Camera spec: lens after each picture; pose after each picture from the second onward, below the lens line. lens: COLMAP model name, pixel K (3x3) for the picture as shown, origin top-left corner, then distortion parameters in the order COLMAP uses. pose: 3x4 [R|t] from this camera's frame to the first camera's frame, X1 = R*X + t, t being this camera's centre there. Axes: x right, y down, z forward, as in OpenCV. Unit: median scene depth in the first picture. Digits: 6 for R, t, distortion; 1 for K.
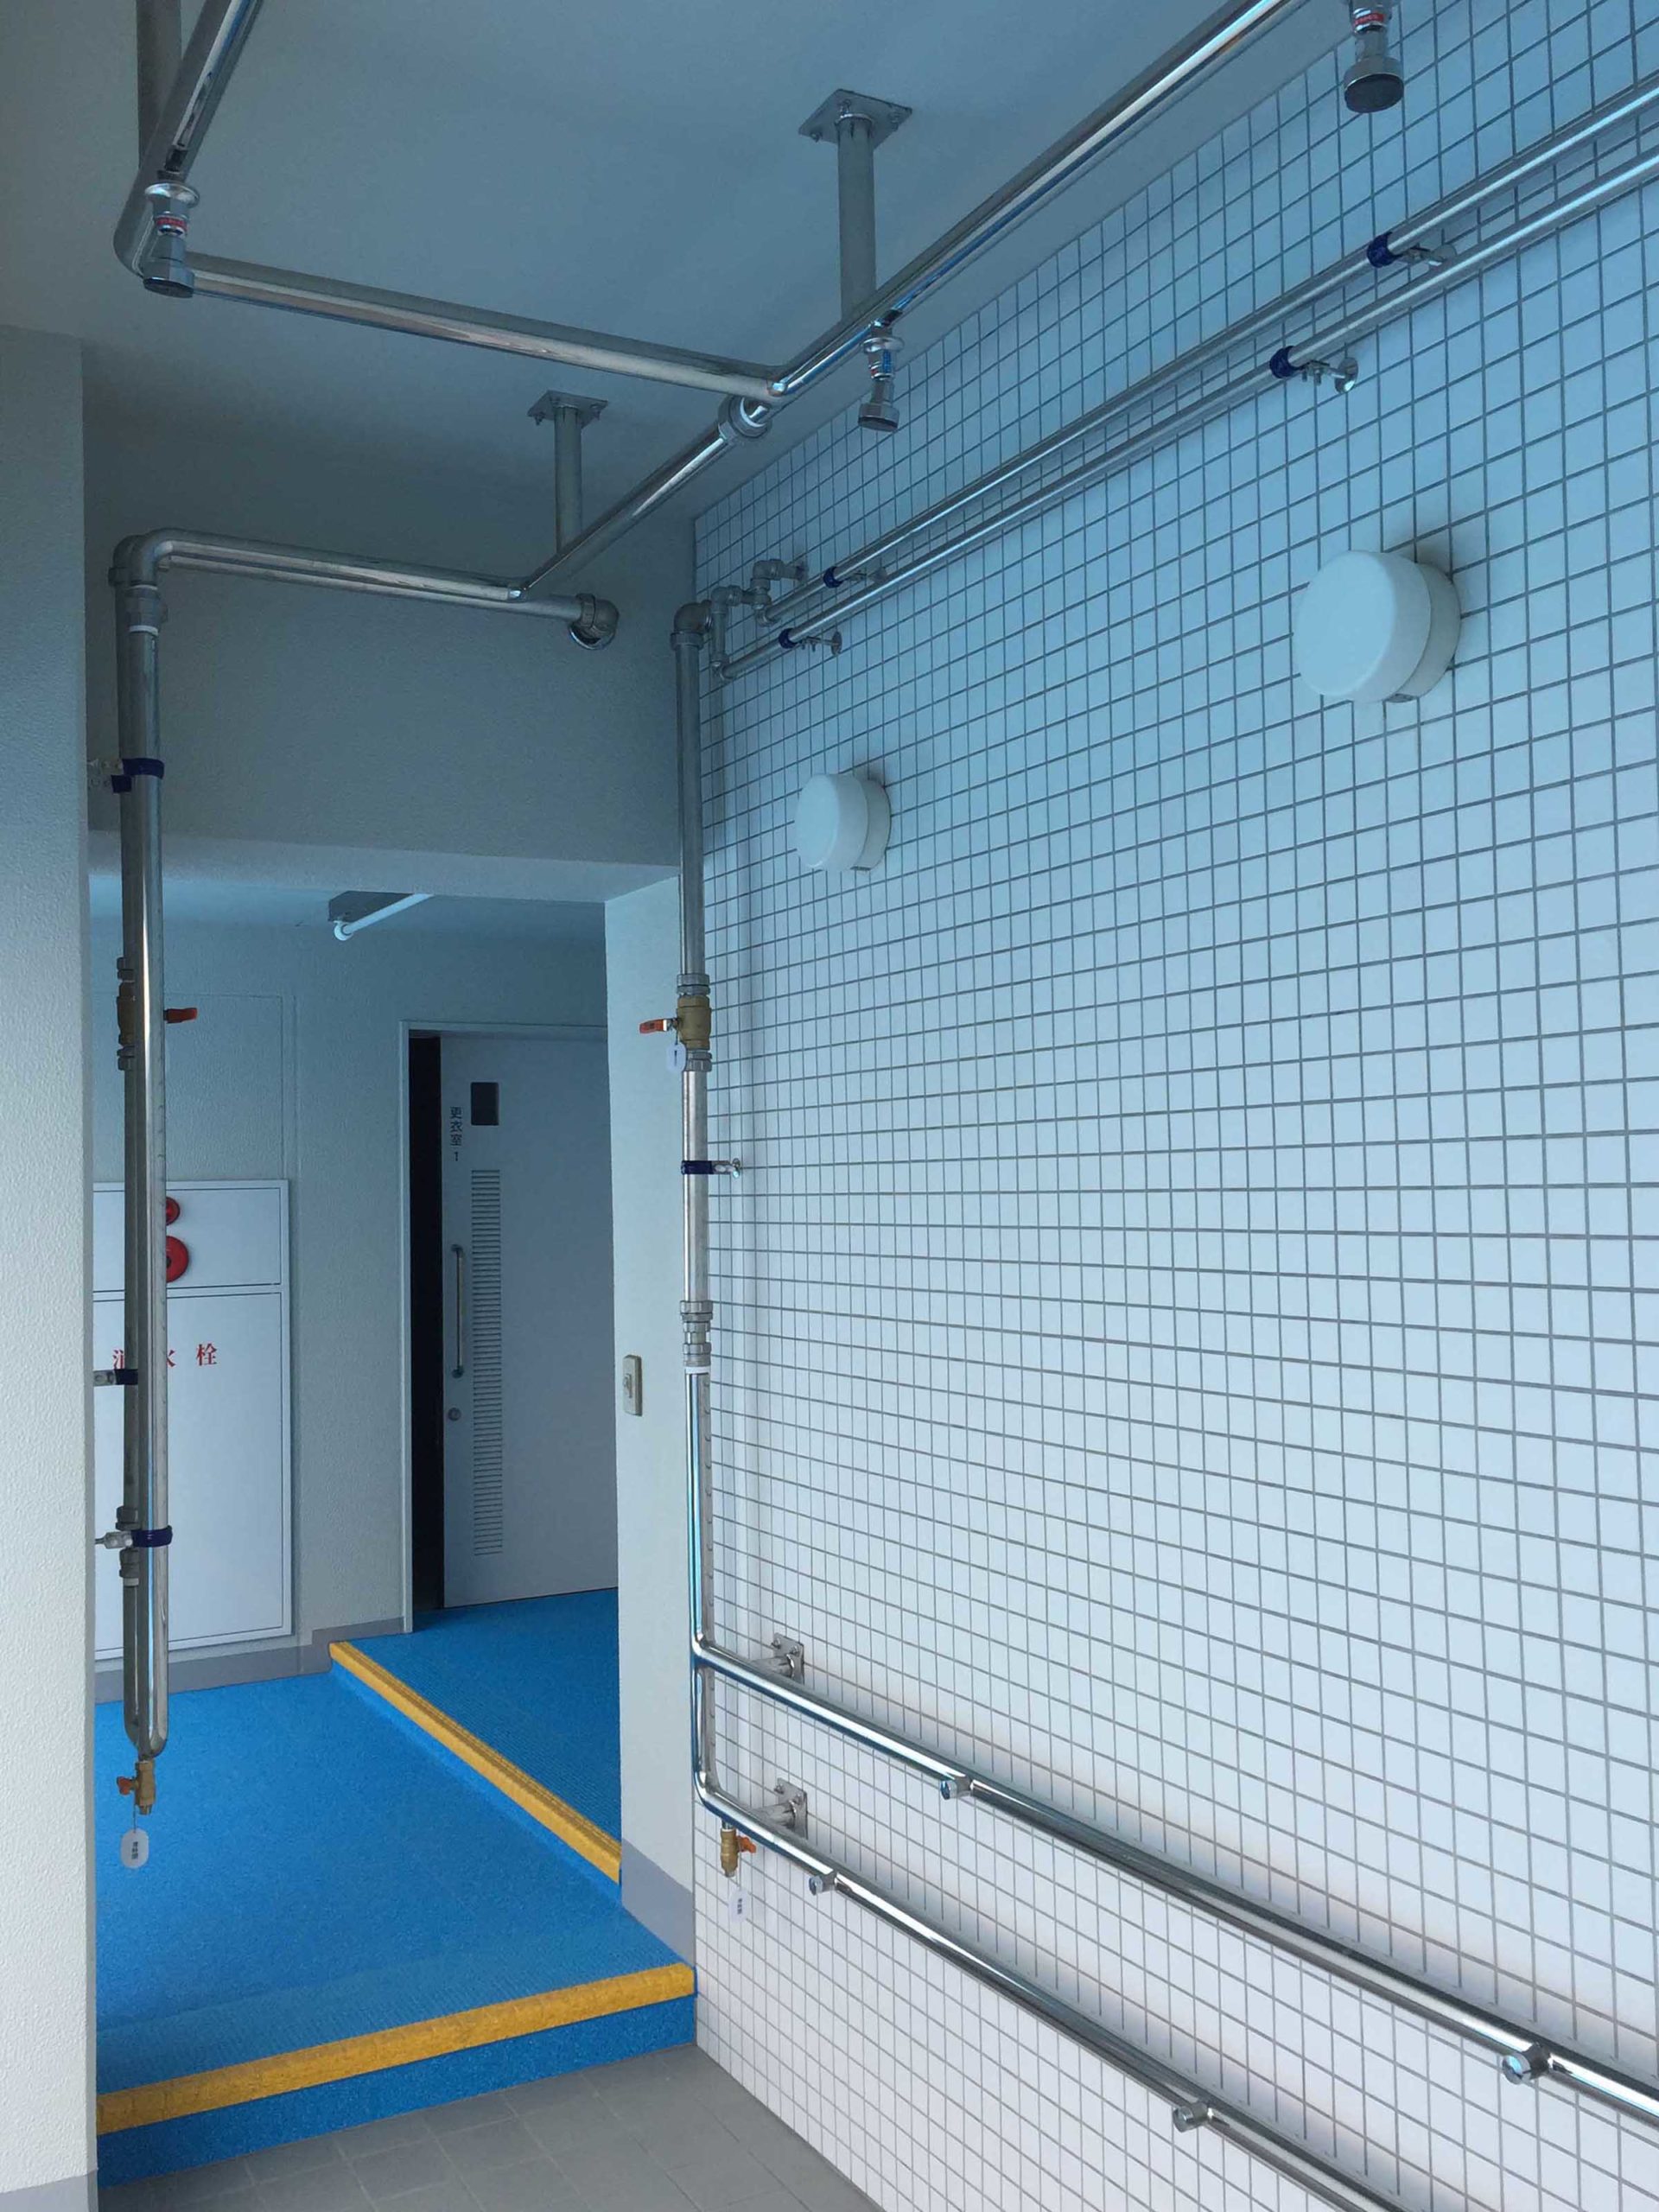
lens RADIAL K [[1870.2, 0, 931.7], [0, 1870.2, 1101.6], [0, 0, 1]] dist [0.075591, -0.076897]
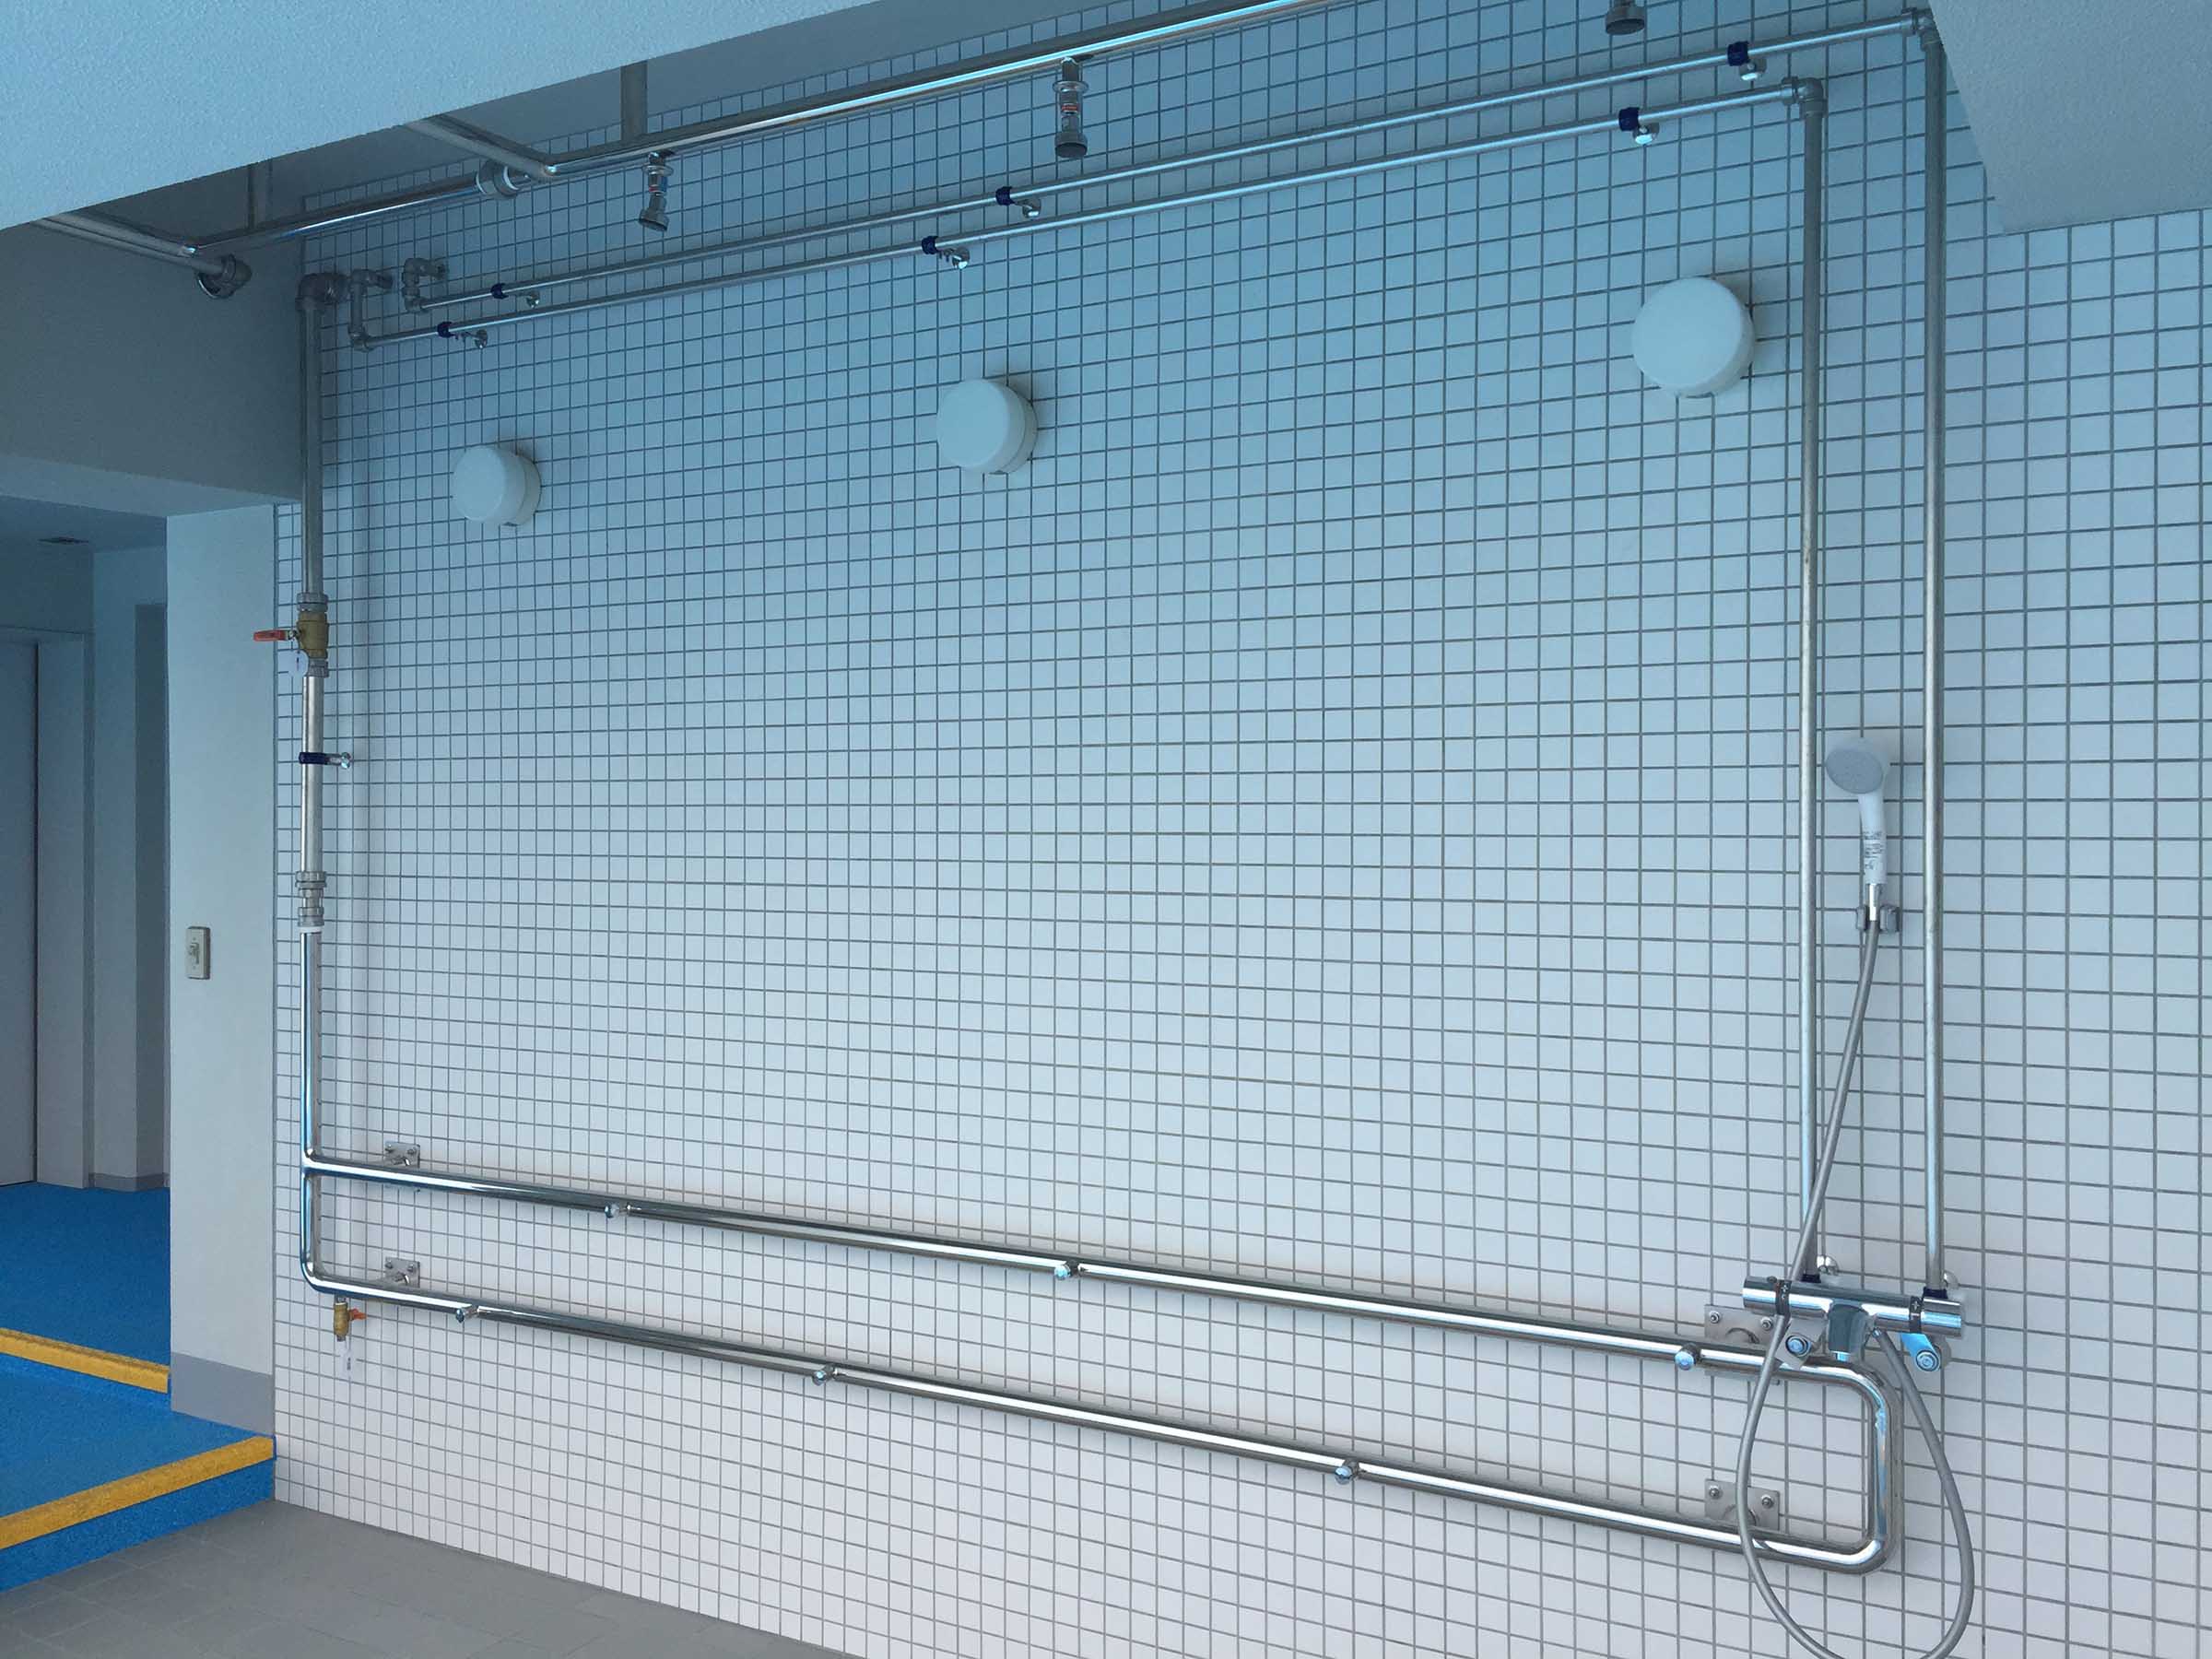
lens RADIAL K [[1870.2, 0, 1106.0], [0, 1870.2, 829.5], [0, 0, 1]] dist [0.075591, -0.076897]
pose [[0.848776, 0.013927, 0.528569, -0.334376], [-0.036351, 0.998825, 0.032055, 0.023731], [-0.527502, -0.046422, 0.848285, -0.275813]]
